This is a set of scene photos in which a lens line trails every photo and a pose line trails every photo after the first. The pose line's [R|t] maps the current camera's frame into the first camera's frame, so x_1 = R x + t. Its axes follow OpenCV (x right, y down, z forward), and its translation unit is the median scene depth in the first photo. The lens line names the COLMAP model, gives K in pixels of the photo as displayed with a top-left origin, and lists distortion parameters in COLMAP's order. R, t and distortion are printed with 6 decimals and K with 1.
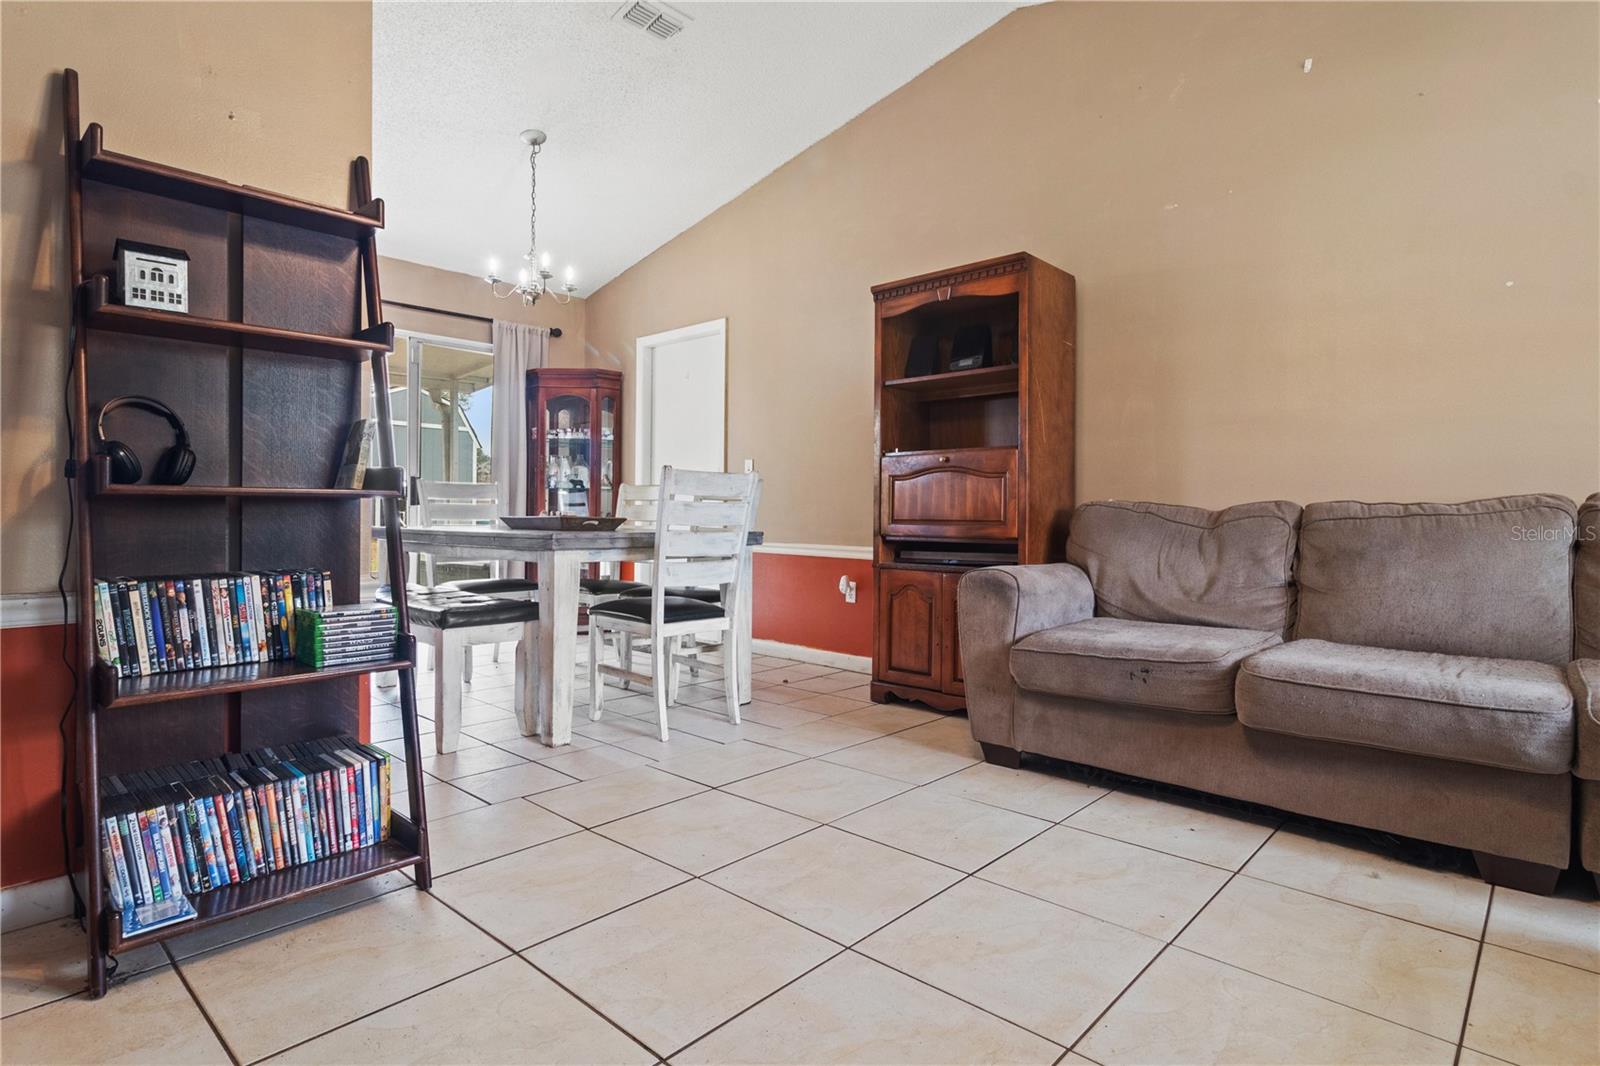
lens RADIAL K [[845.7, 0, 803.7], [0, 845.7, 530.7], [0, 0, 1]] dist [0.001207, 0.004015]
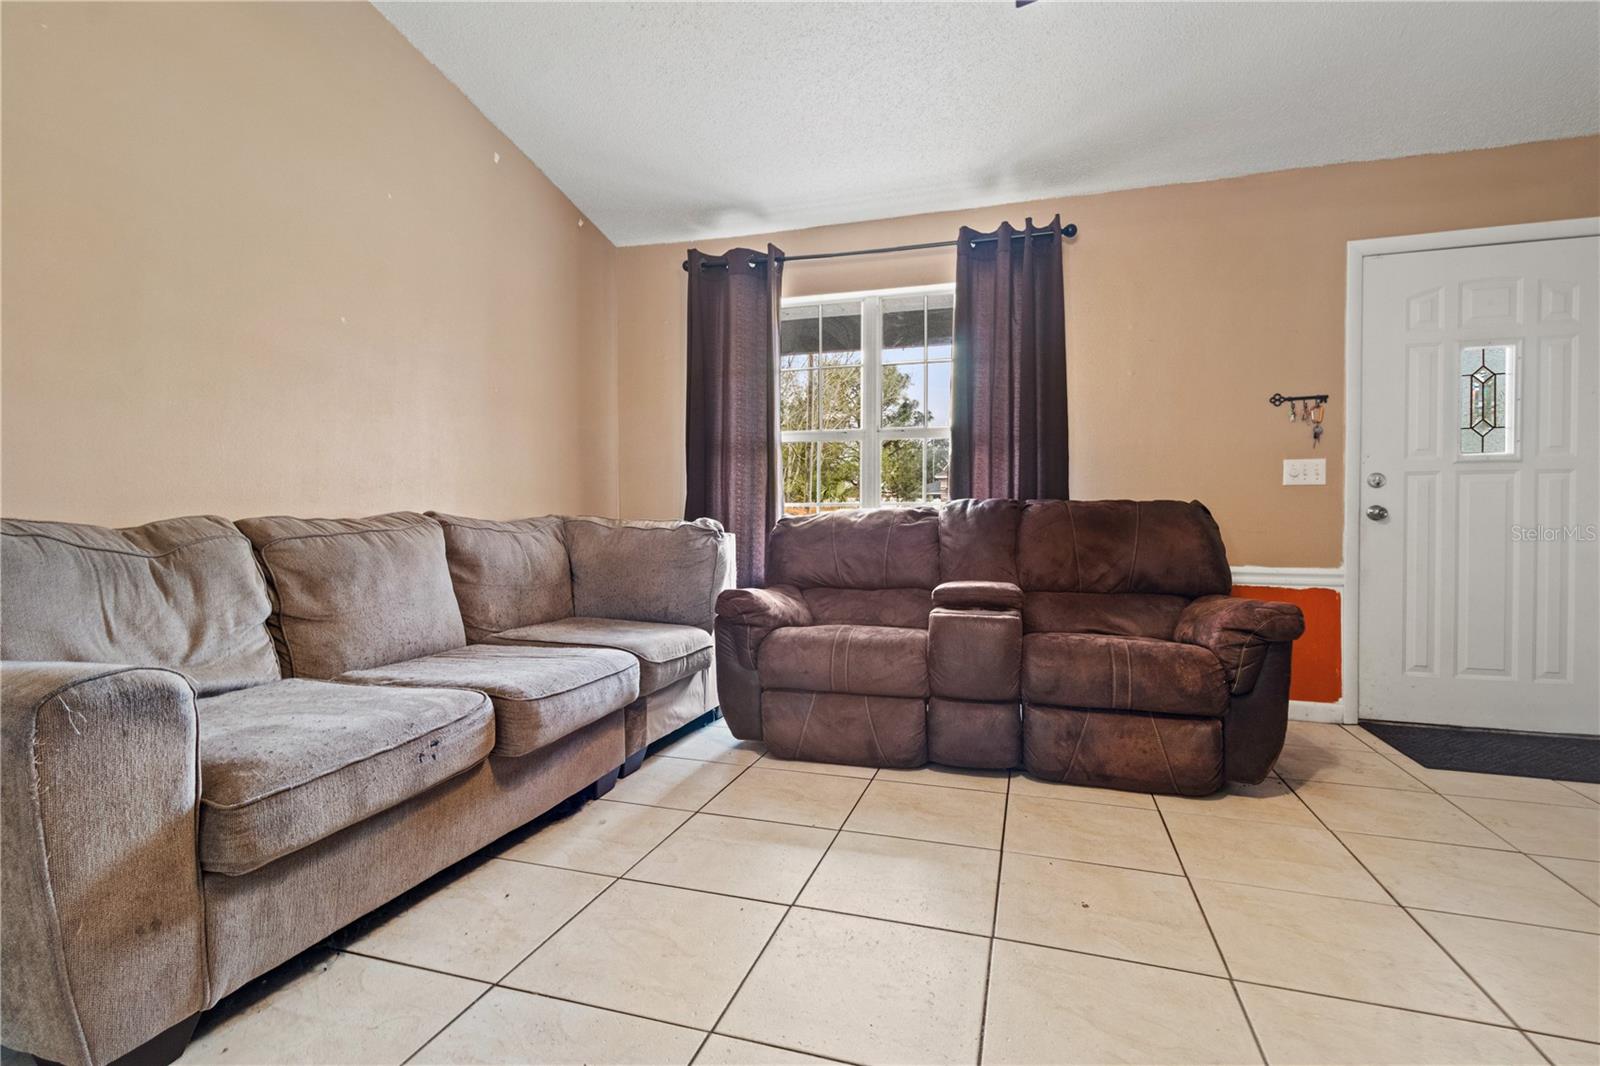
lens RADIAL K [[756.5, 0, 802.6], [0, 756.5, 536.3], [0, 0, 1]] dist [0.014196, 0.000647]
pose [[-0.424337, -0.028902, 0.905043, -0.310353], [0.014423, 0.999148, 0.038669, -0.037947], [-0.905389, 0.029462, -0.423559, 0.863186]]
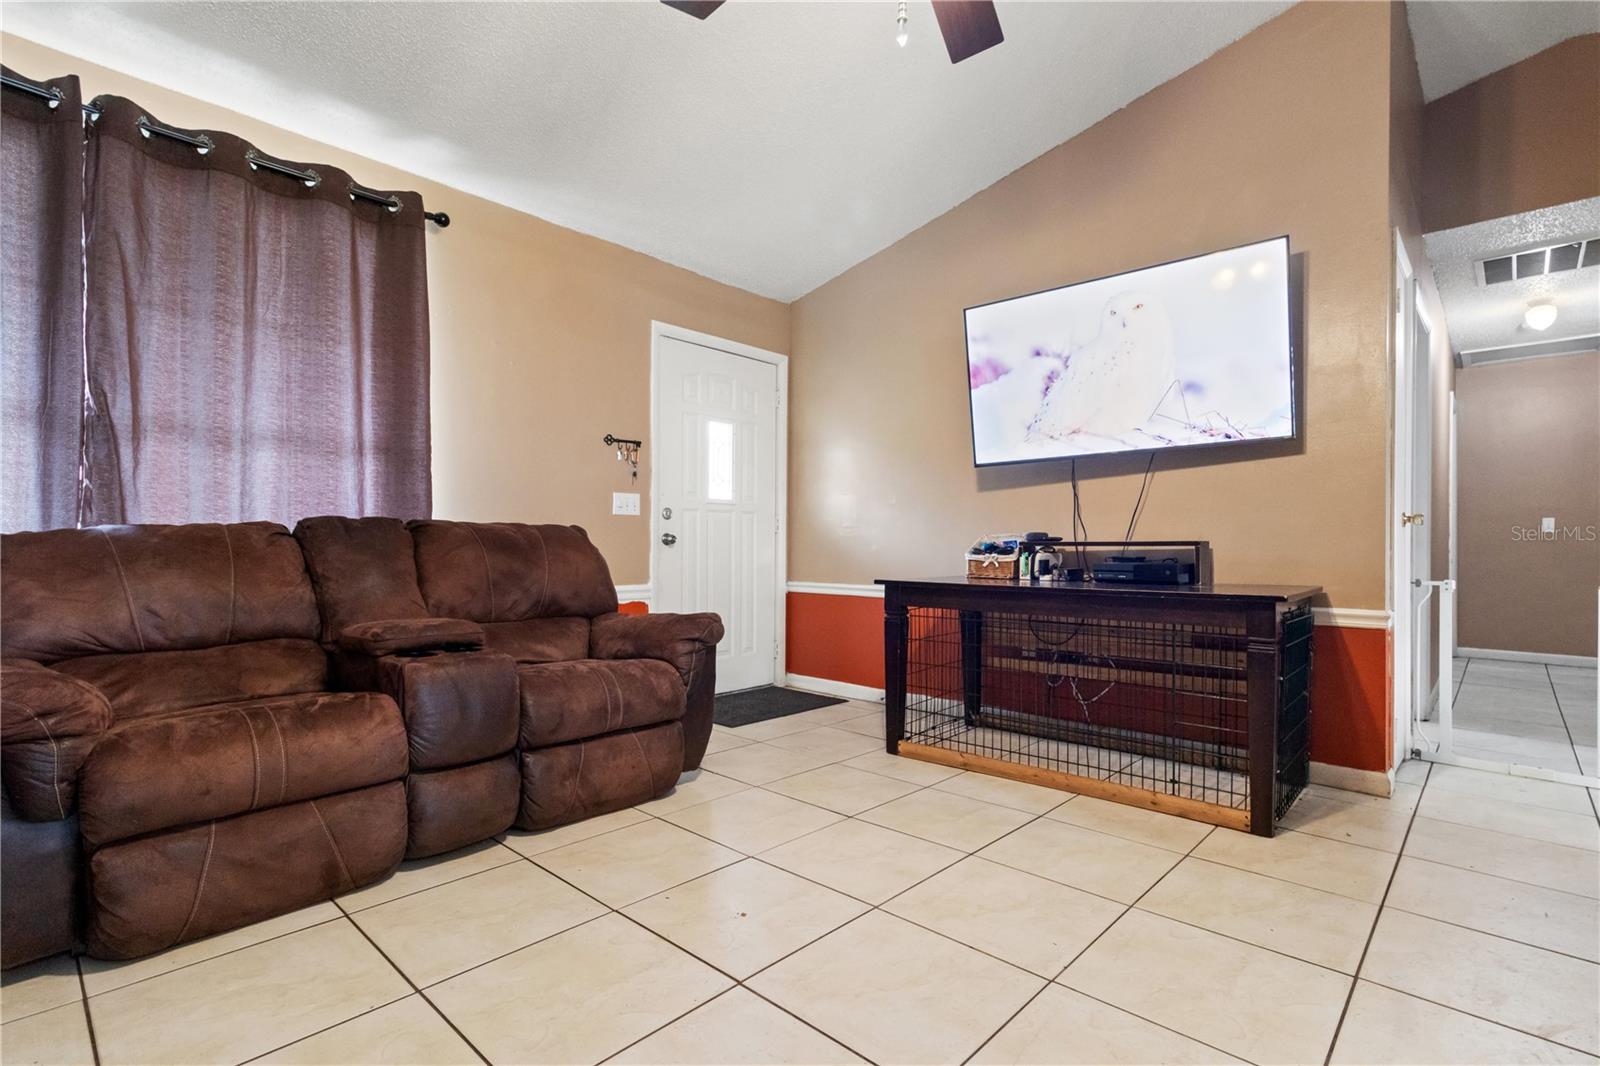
lens RADIAL K [[756.5, 0, 800.0], [0, 756.5, 548.5], [0, 0, 1]] dist [0.014196, 0.000647]
pose [[-0.999804, -0.014843, 0.013077, 0.089322], [-0.014528, 0.999611, 0.023800, -0.036846], [-0.013425, 0.023605, -0.999631, 1.037737]]
